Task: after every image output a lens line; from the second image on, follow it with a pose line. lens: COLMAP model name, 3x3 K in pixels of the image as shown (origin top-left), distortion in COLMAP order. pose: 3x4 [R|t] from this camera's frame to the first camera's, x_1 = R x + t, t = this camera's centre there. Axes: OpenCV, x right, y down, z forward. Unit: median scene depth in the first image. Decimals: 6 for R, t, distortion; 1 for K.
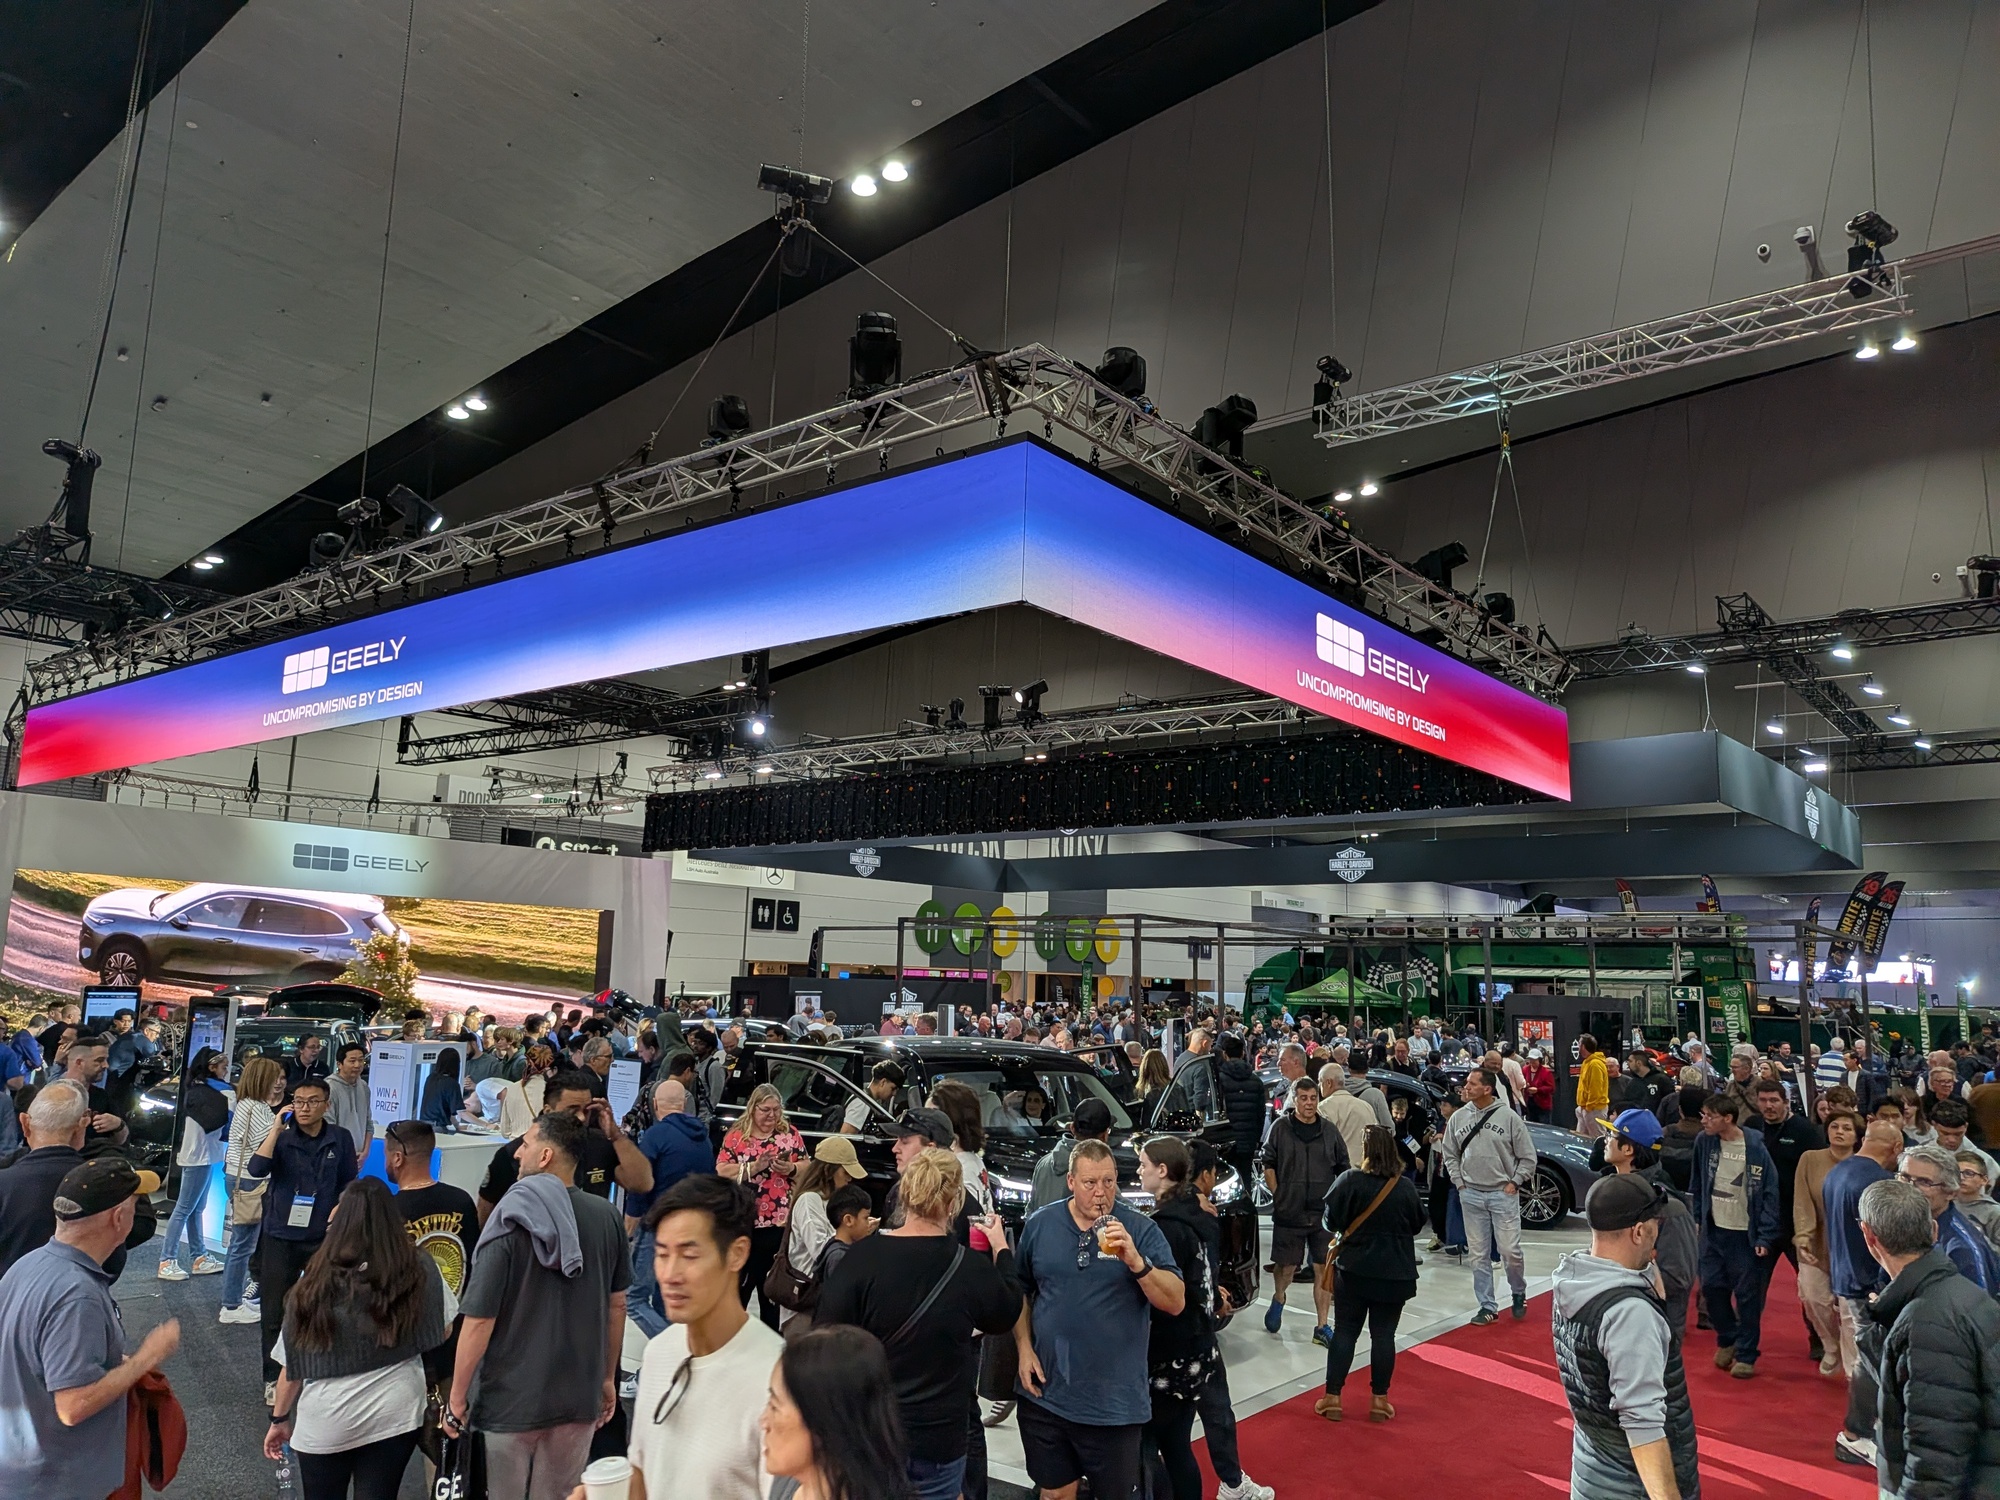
lens RADIAL K [[1436.1, 0, 1001.1], [0, 1436.1, 746.7], [0, 0, 1]] dist [0.058486, -0.085425]
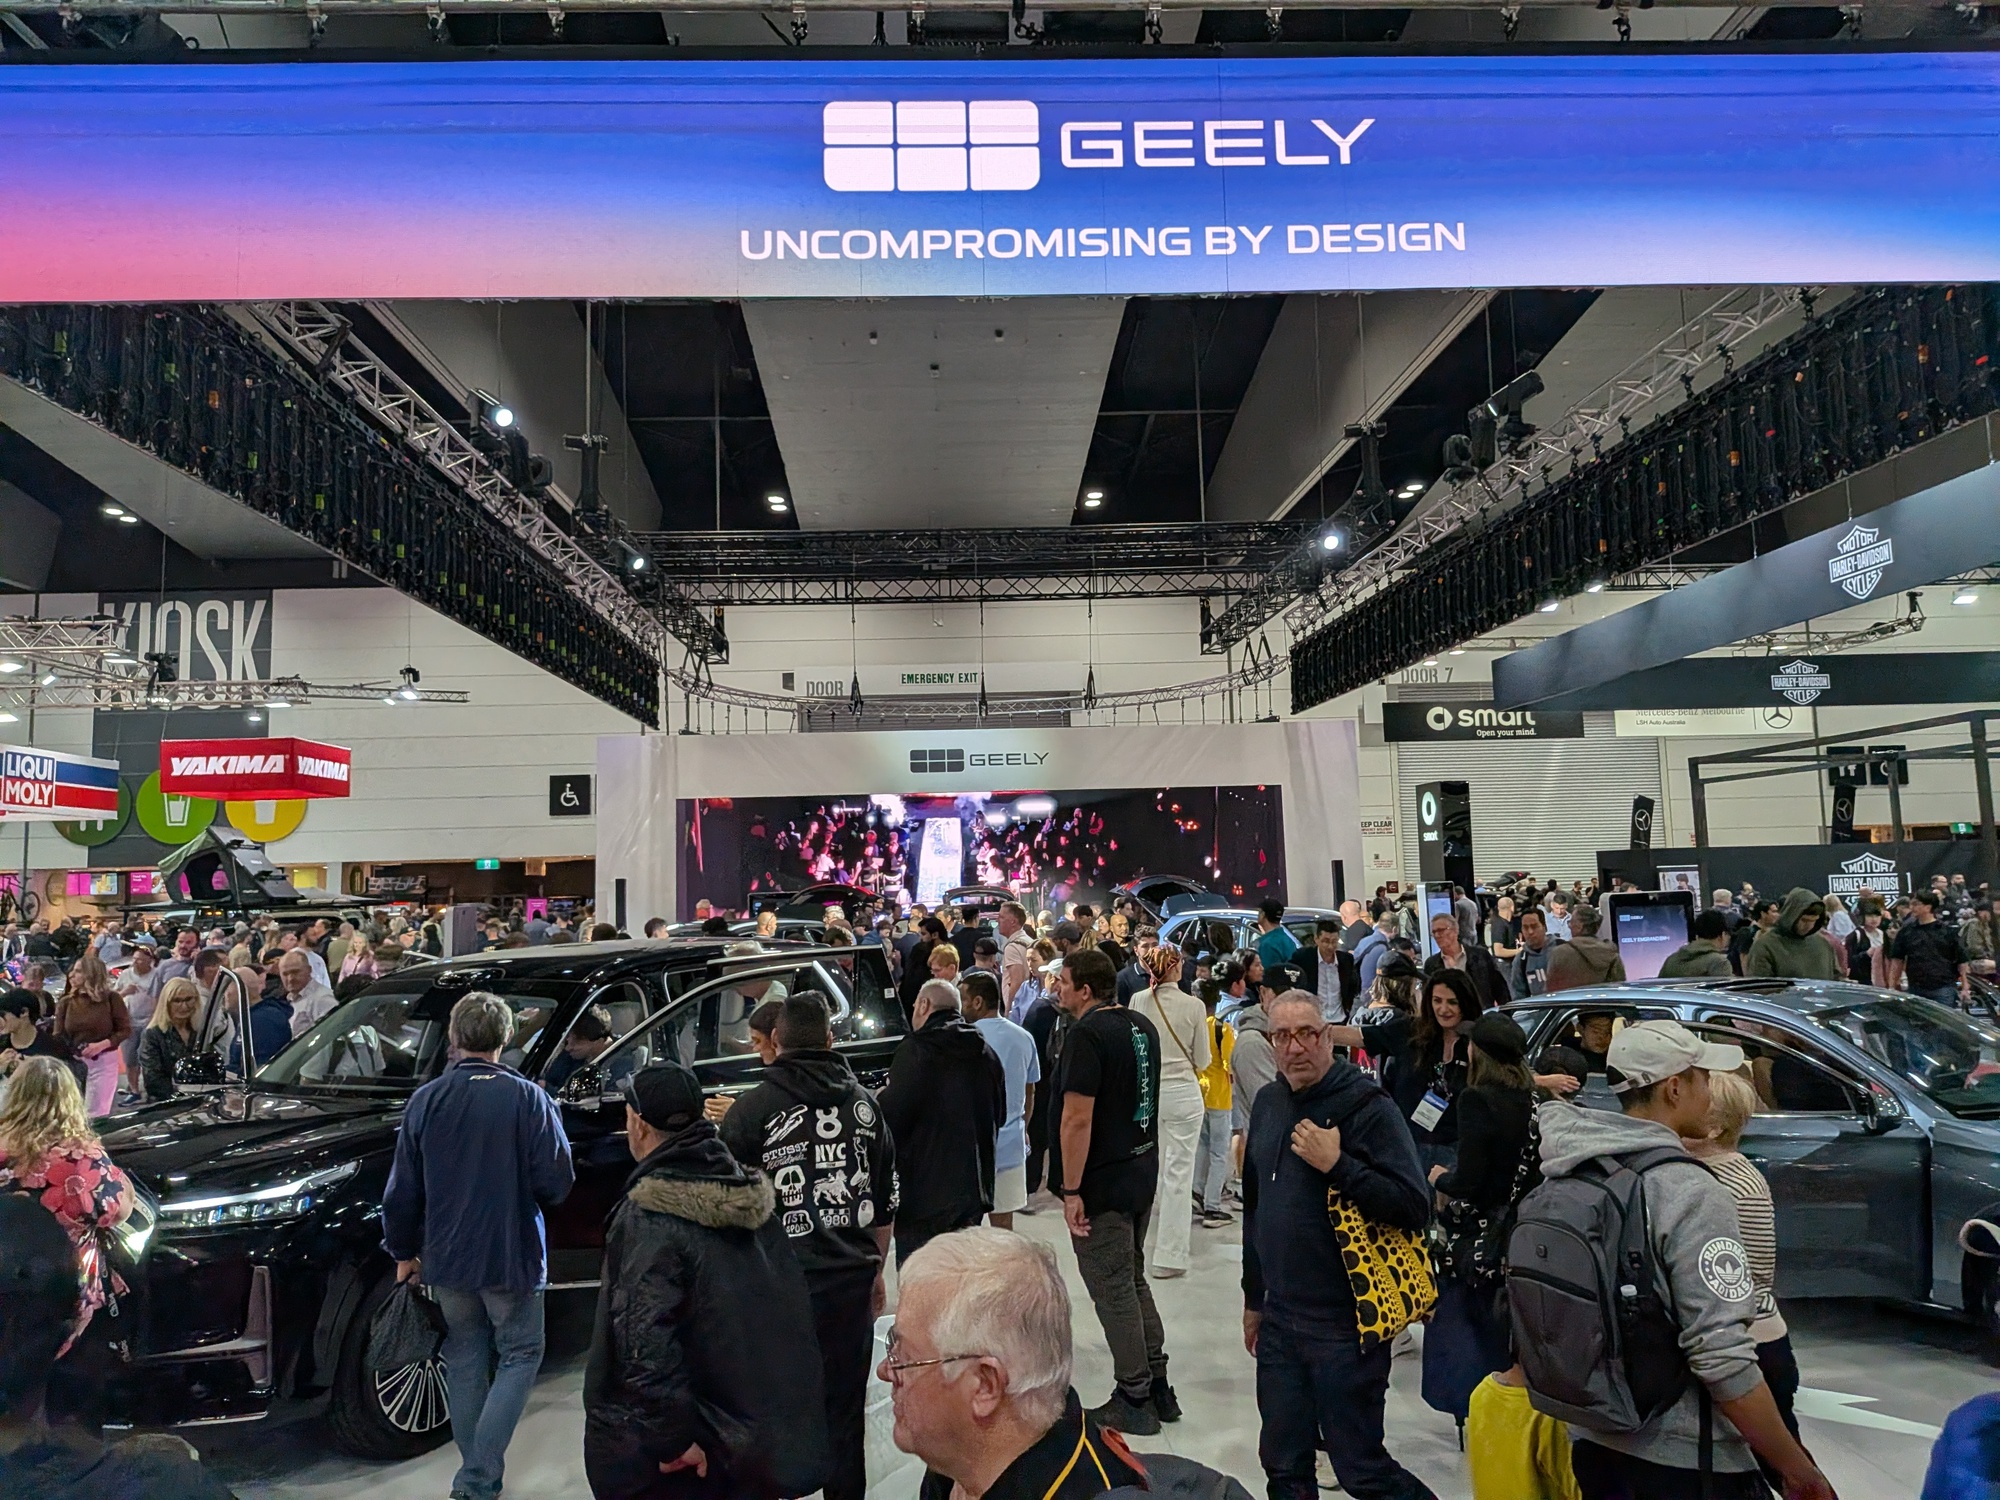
lens RADIAL K [[1436.1, 0, 977.9], [0, 1436.1, 729.0], [0, 0, 1]] dist [0.058486, -0.085425]
pose [[0.645343, -0.121340, -0.754195, 0.215665], [0.168425, 0.985608, -0.014455, 0.049644], [0.745095, -0.117697, 0.656492, 0.238666]]
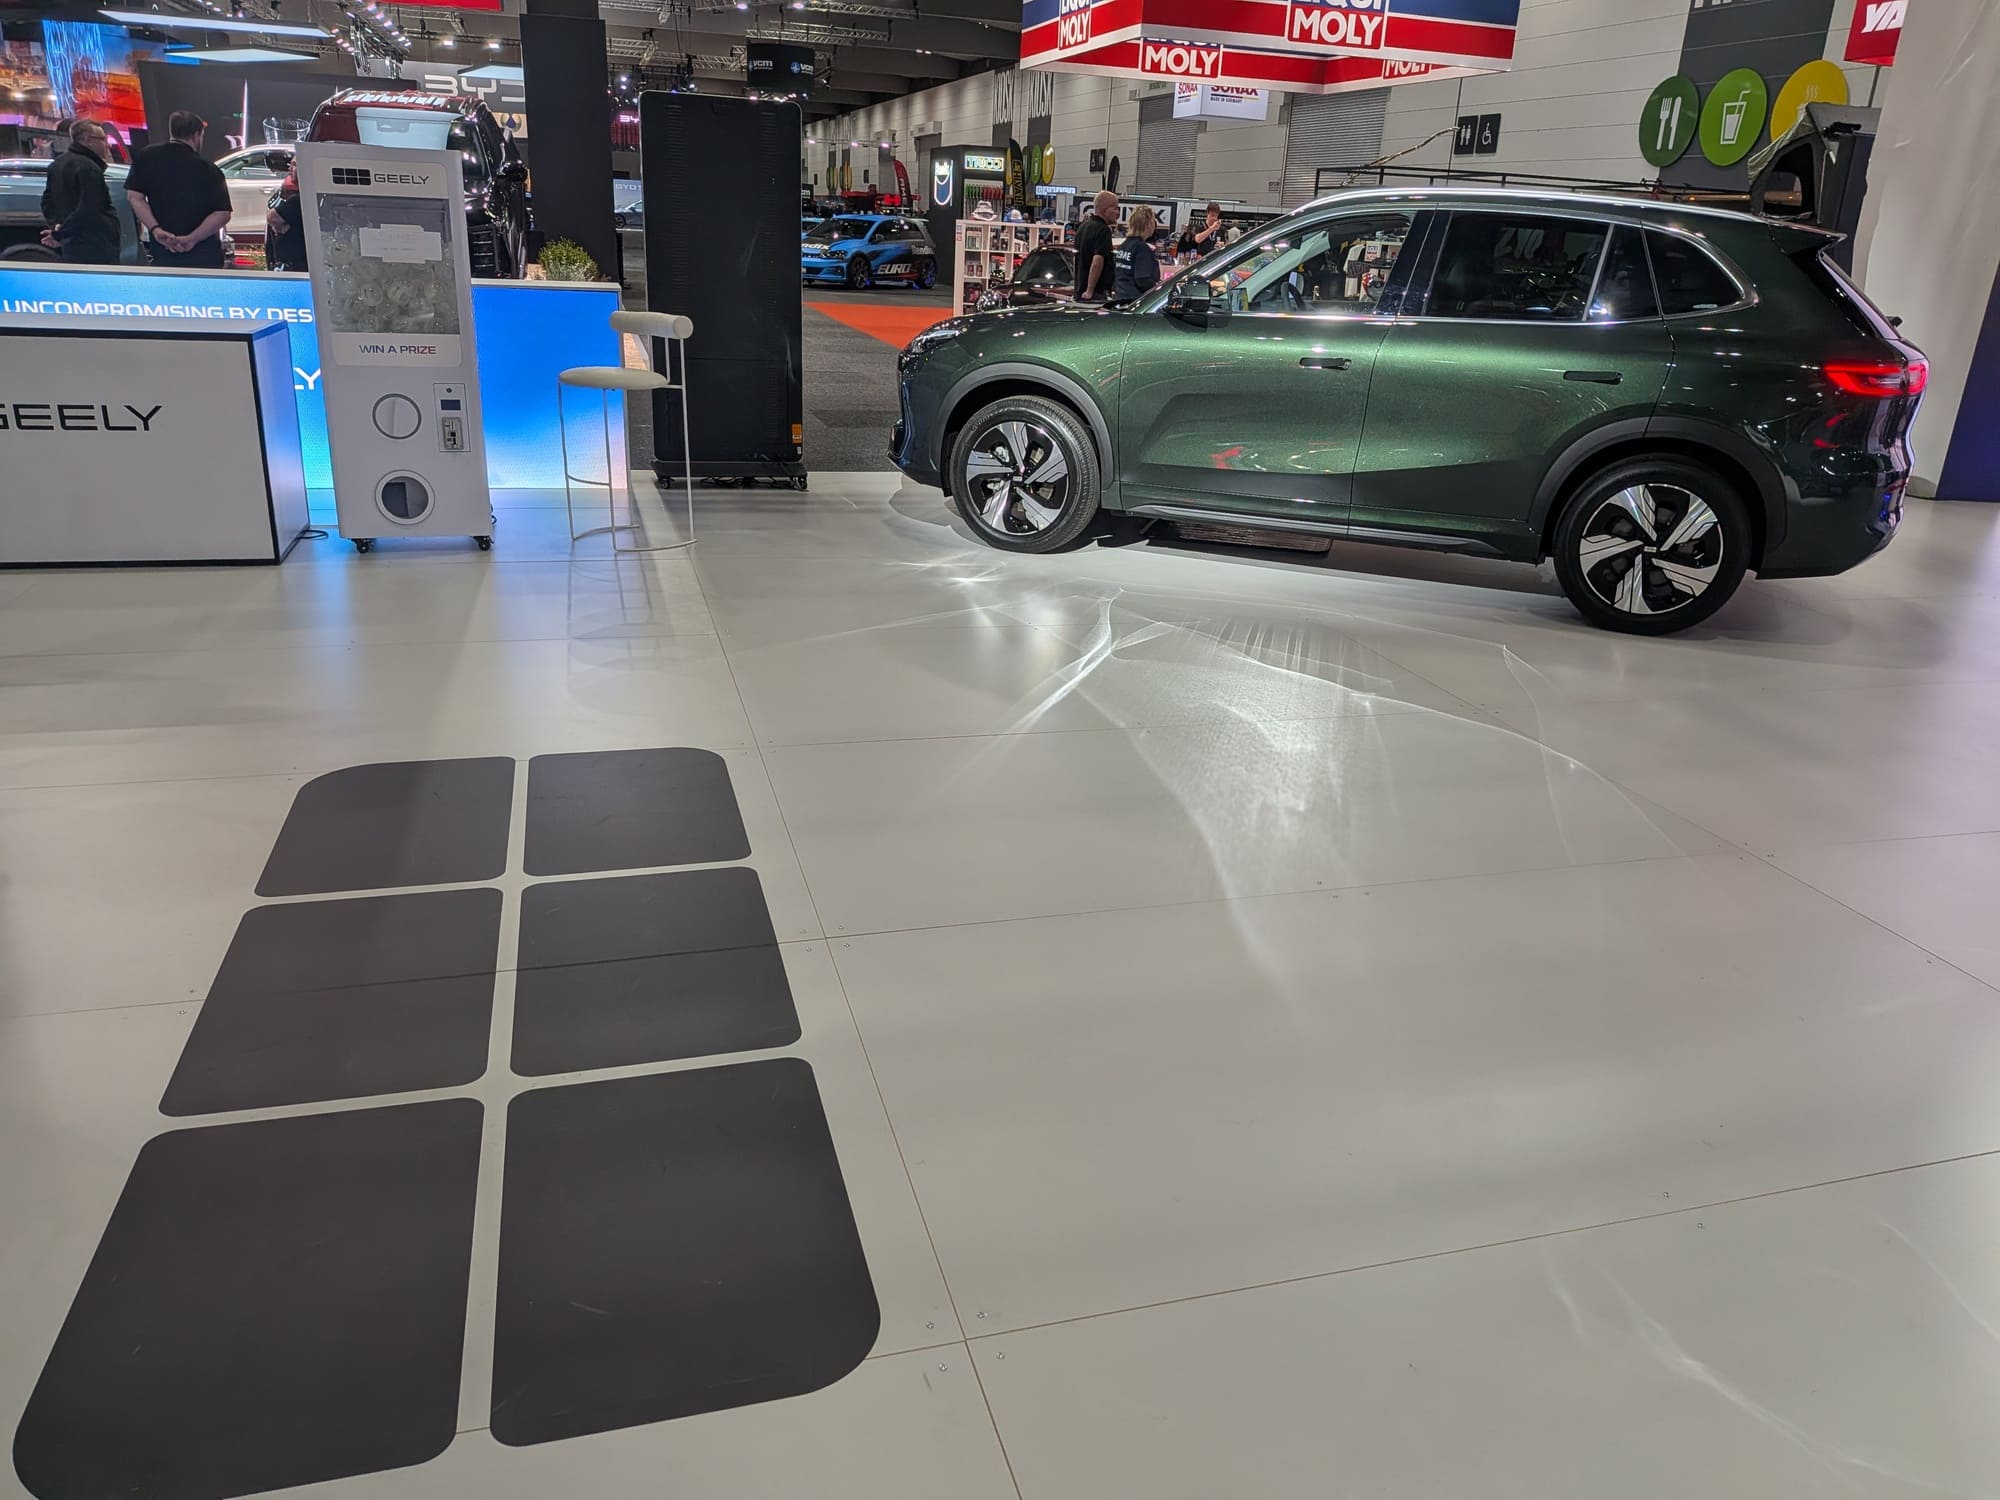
lens RADIAL K [[1436.1, 0, 1029.1], [0, 1436.1, 763.4], [0, 0, 1]] dist [0.058486, -0.085425]
pose [[-0.568400, 0.236802, -0.787938, -0.044331], [0.071559, 0.968285, 0.239382, 0.119118], [0.819635, 0.079681, -0.567318, 0.577288]]
